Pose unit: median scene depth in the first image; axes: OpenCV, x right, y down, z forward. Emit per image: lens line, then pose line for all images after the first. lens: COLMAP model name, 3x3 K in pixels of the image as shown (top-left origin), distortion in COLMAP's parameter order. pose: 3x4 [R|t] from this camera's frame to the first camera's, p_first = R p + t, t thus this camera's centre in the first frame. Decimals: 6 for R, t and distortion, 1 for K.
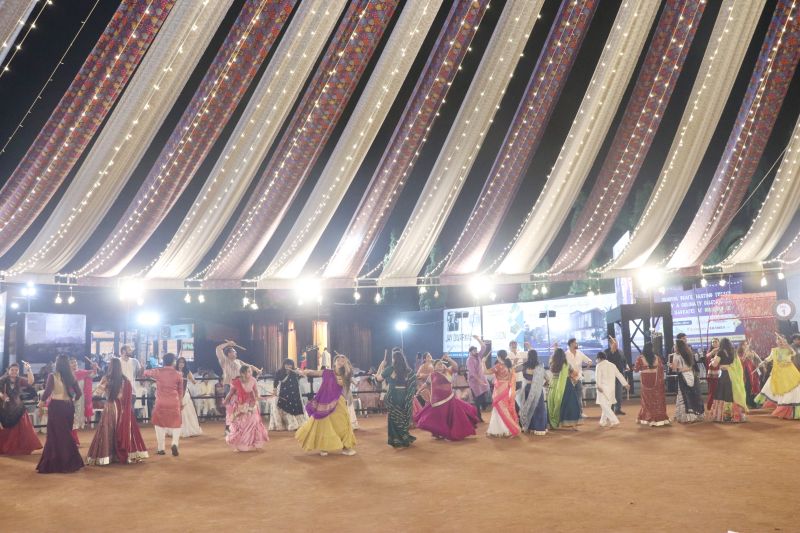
lens RADIAL K [[666.1, 0, 400.1], [0, 666.1, 267.4], [0, 0, 1]] dist [-0.124150, 0.095296]
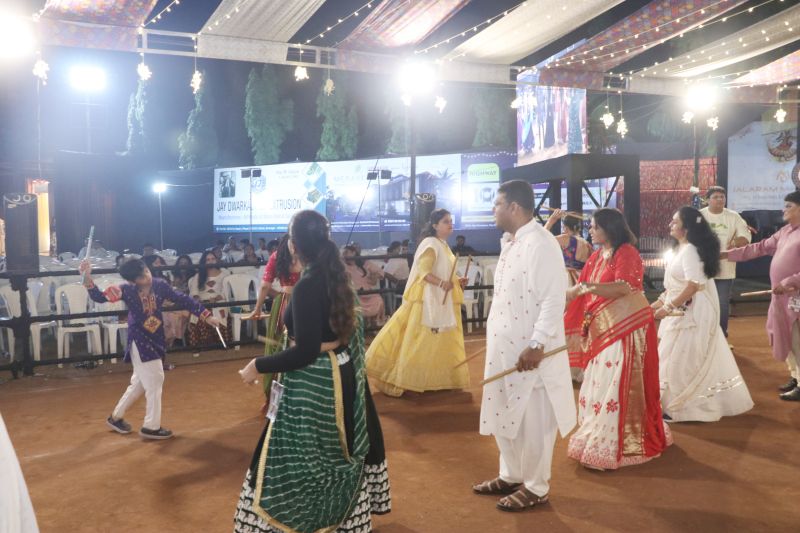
lens RADIAL K [[666.1, 0, 399.8], [0, 666.1, 266.2], [0, 0, 1]] dist [-0.124150, 0.095296]
pose [[0.922046, -0.008522, 0.386985, -0.033560], [-0.062047, 0.983576, 0.169497, 0.036358], [-0.382074, -0.180295, 0.906374, 0.251790]]
